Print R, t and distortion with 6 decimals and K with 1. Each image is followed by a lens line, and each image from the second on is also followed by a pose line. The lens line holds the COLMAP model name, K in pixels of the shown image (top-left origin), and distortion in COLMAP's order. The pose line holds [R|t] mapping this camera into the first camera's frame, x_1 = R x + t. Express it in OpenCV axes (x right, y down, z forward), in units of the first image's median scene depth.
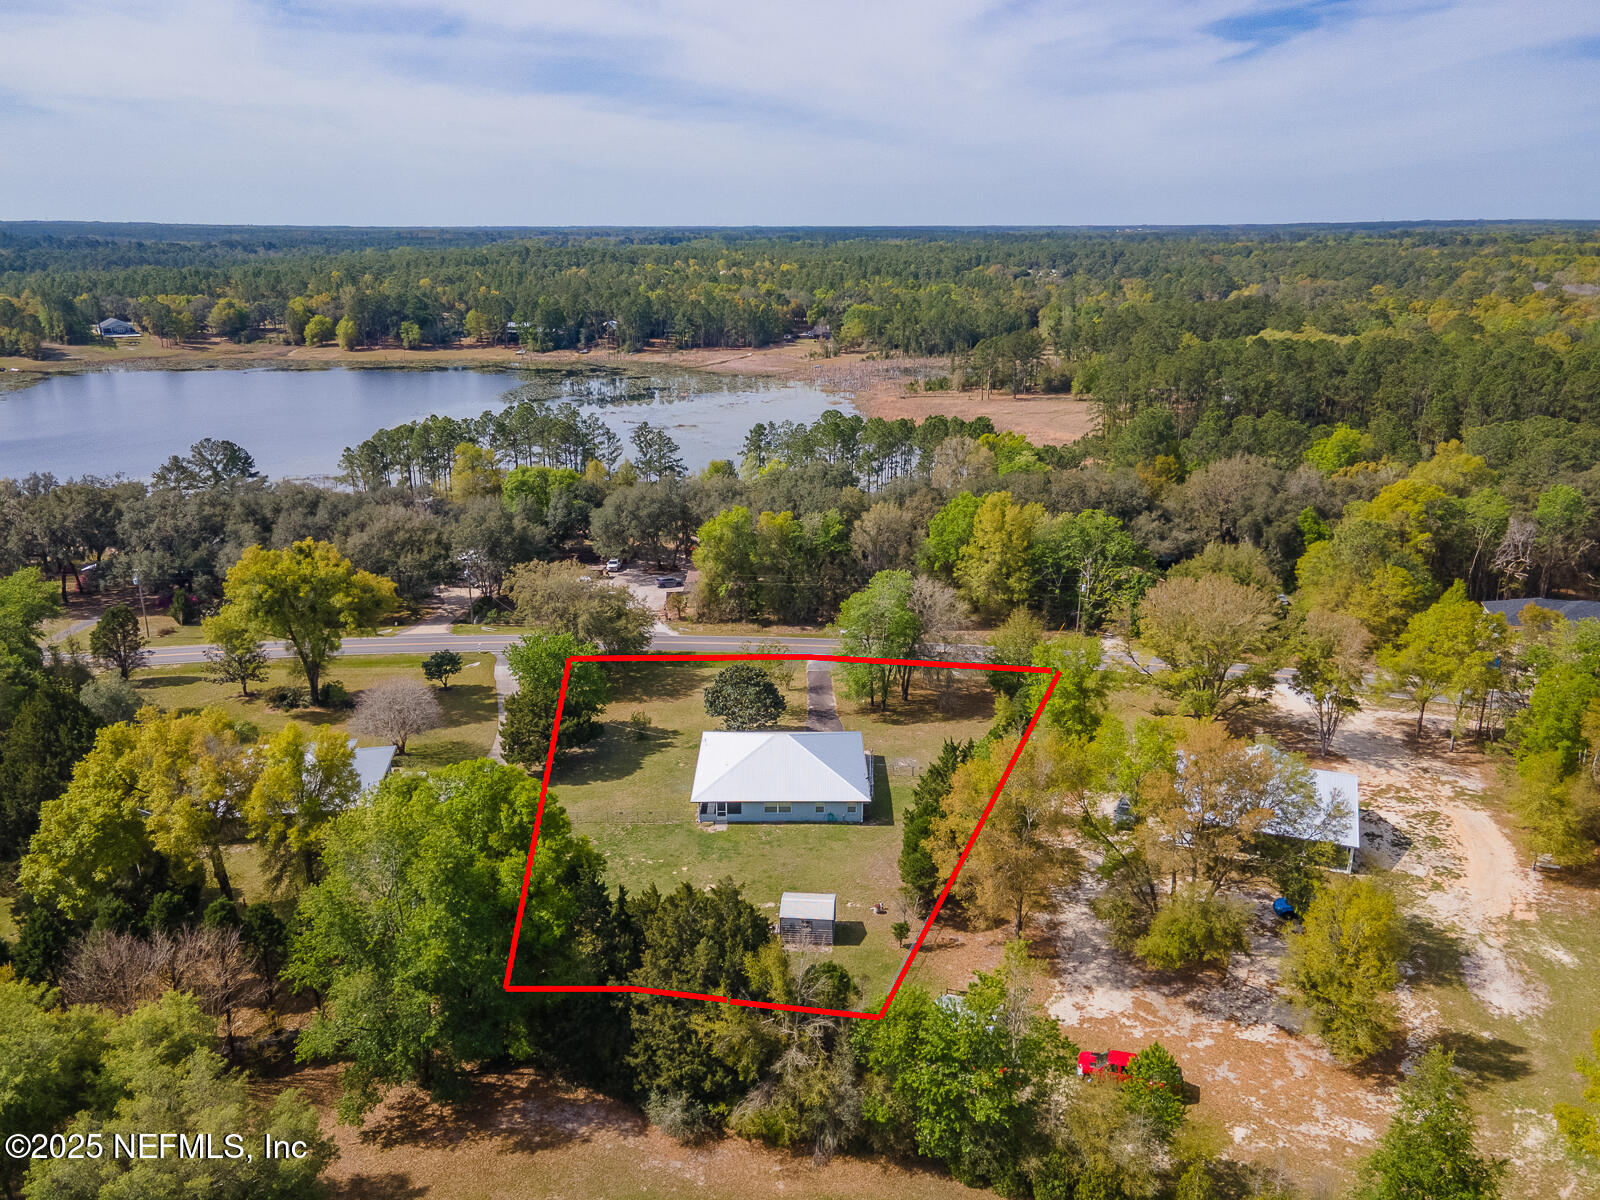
lens RADIAL K [[1198.1, 0, 800.0], [0, 1198.1, 600.0], [0, 0, 1]] dist [0.022497, 0.000496]
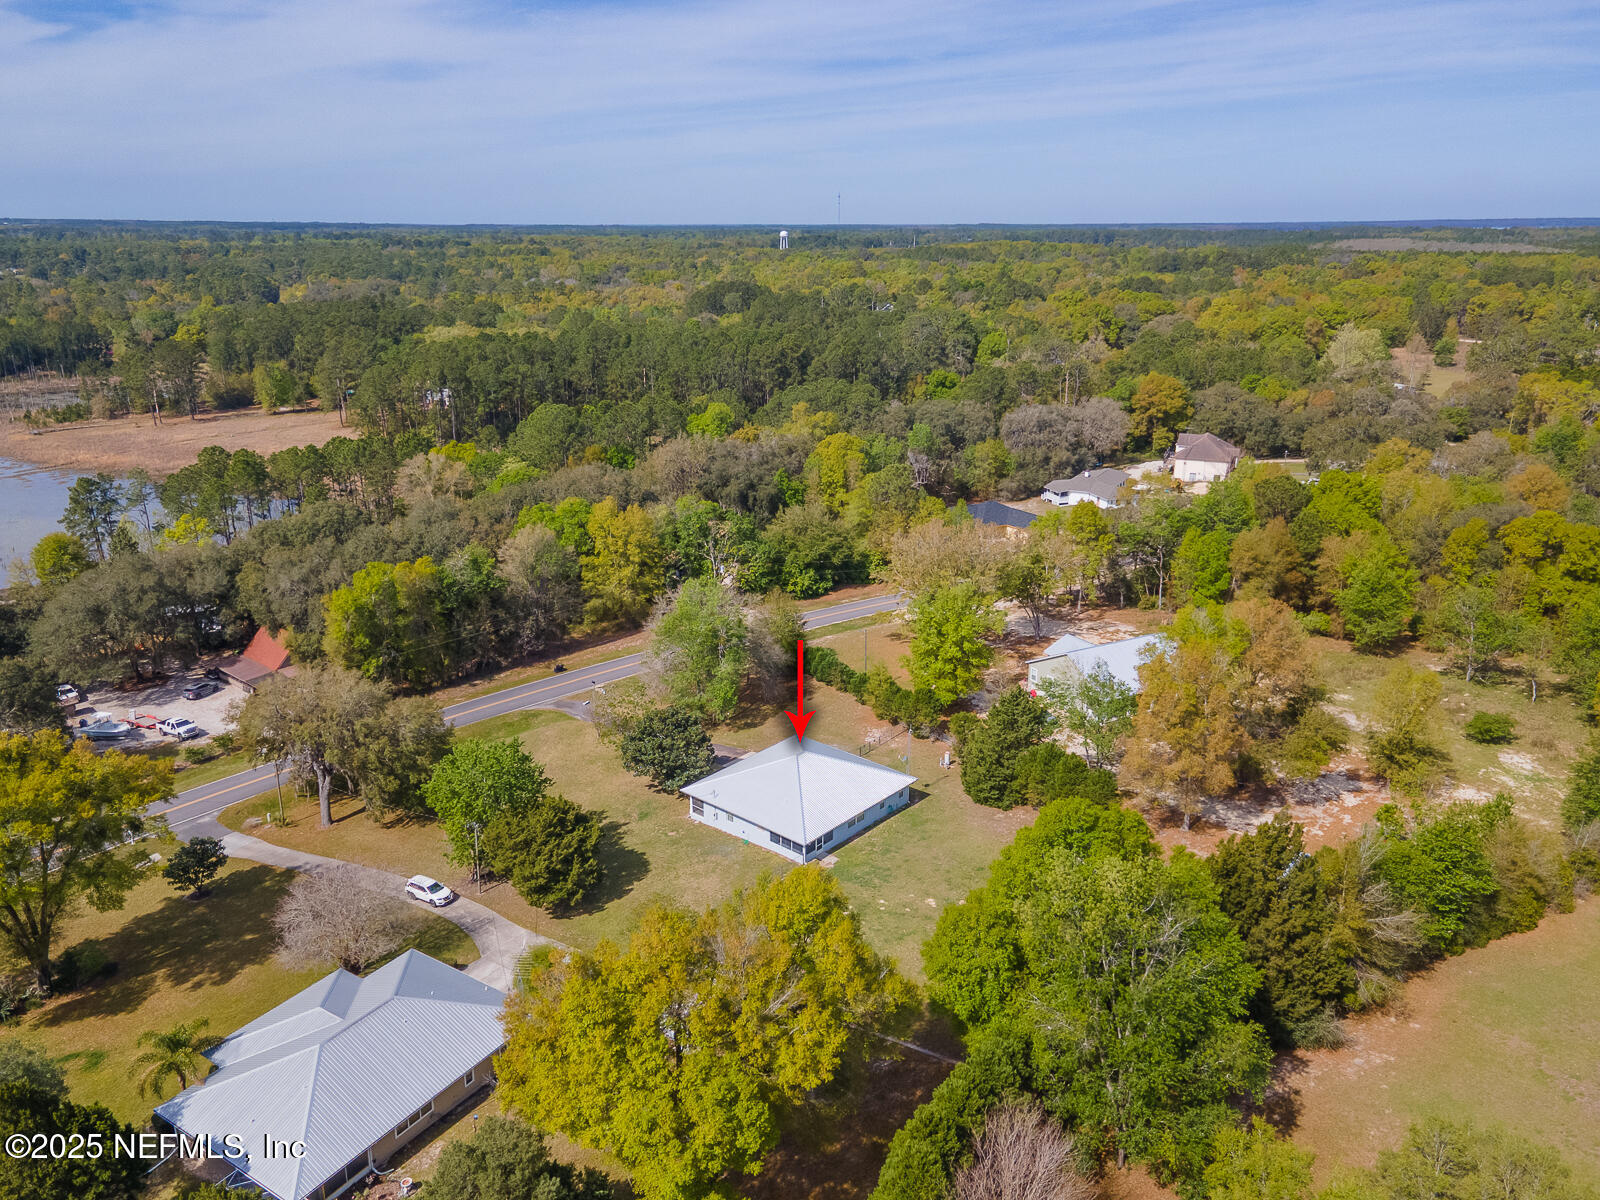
lens RADIAL K [[1198.1, 0, 800.0], [0, 1198.1, 600.0], [0, 0, 1]] dist [0.022497, 0.000496]
pose [[0.639624, -0.223500, 0.735479, -0.571844], [0.222864, 0.969621, 0.100834, -0.085308], [-0.735672, 0.099416, 0.670003, 0.289030]]
